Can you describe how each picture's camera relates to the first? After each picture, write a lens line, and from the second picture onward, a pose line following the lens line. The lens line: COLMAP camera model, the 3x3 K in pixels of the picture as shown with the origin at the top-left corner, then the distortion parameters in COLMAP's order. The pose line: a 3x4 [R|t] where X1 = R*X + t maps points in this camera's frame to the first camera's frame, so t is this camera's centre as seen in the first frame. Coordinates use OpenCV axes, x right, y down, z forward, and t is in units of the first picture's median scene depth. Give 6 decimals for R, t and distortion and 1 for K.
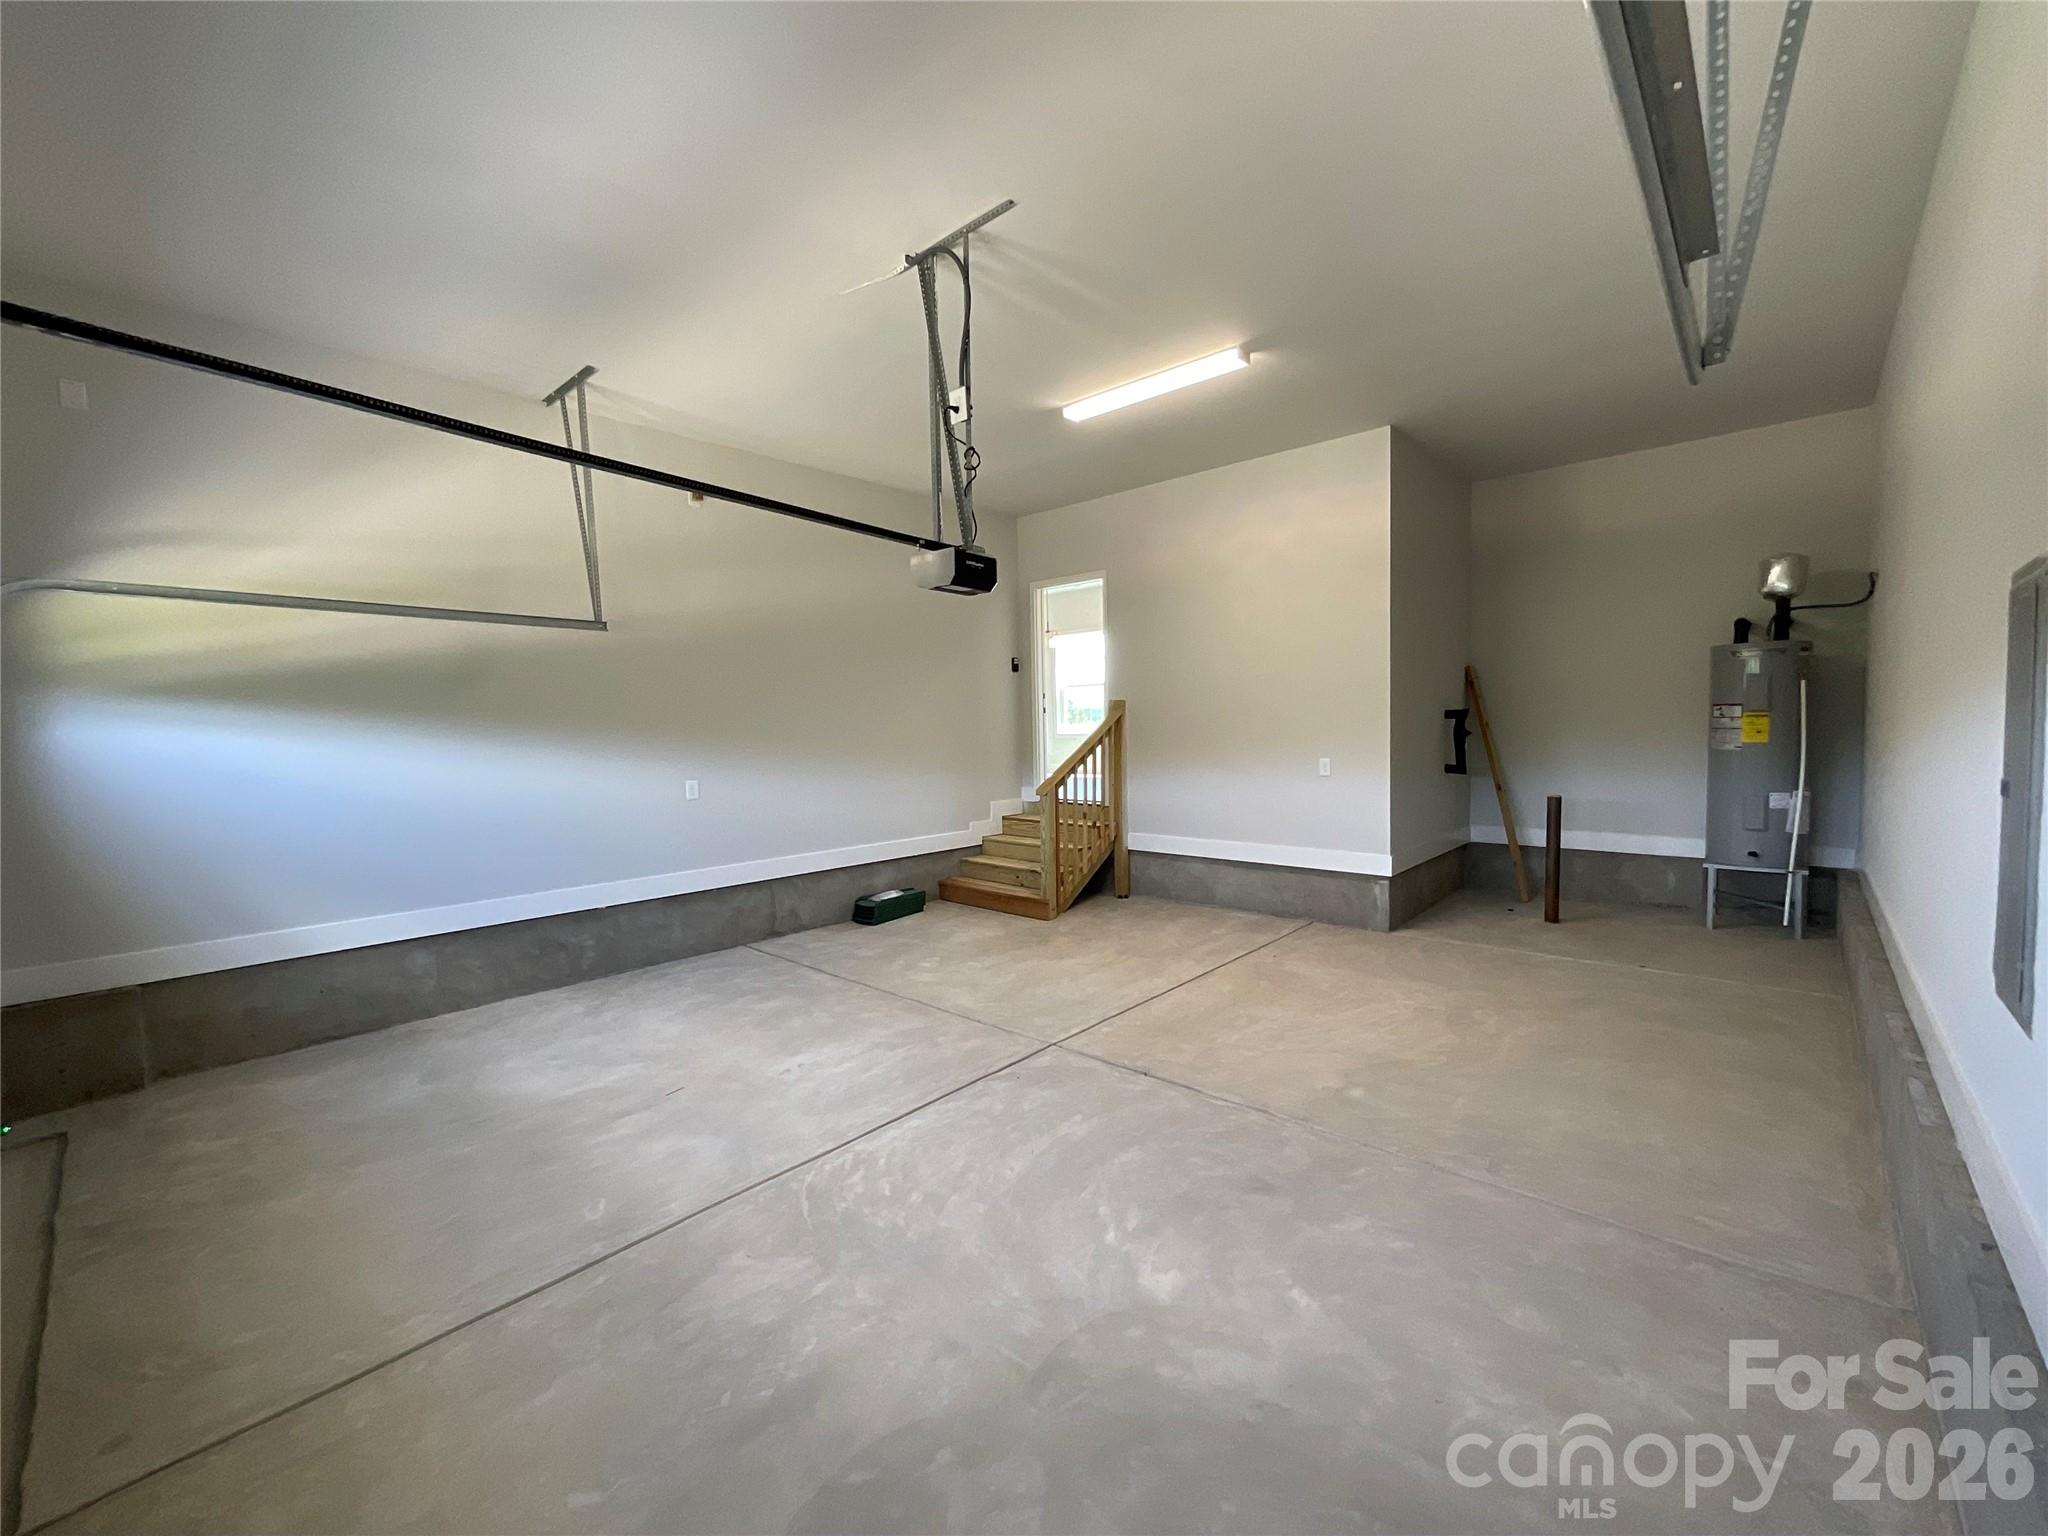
lens RADIAL K [[834.0, 0, 1028.2], [0, 834.0, 773.7], [0, 0, 1]] dist [0.000072, 0.000429]
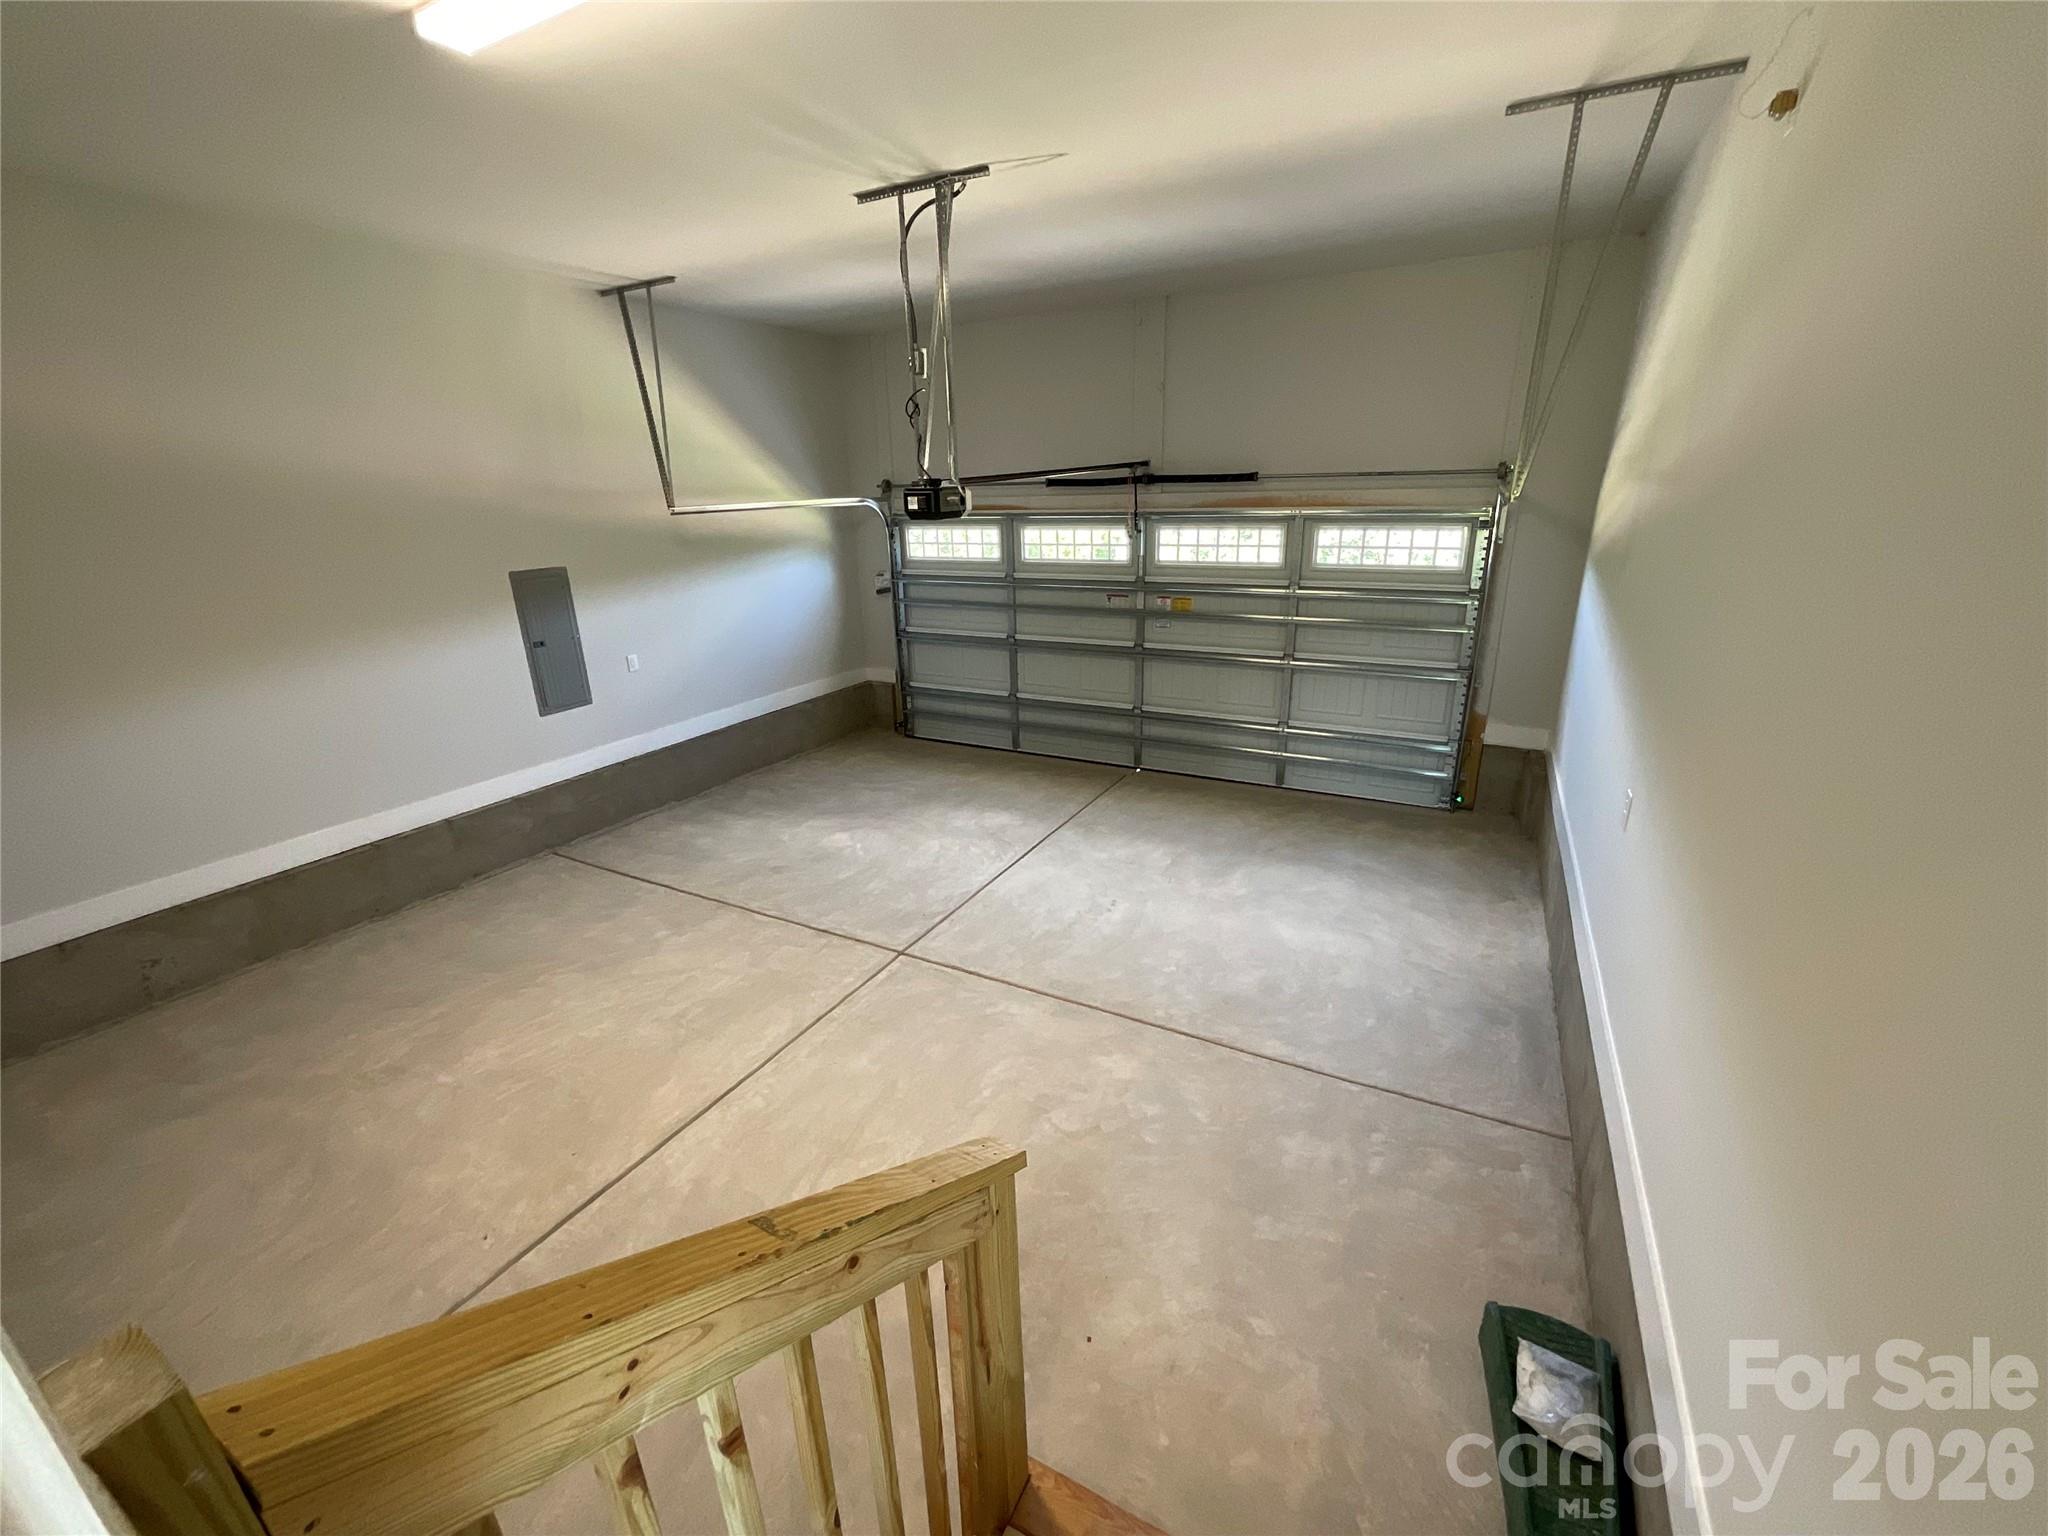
lens RADIAL K [[834.0, 0, 1028.2], [0, 834.0, 773.7], [0, 0, 1]] dist [0.000072, 0.000429]
pose [[-0.967981, 0.120429, -0.220249, 0.082429], [0.027682, 0.923265, 0.383164, -0.295080], [0.249492, 0.364799, -0.897037, 1.951191]]
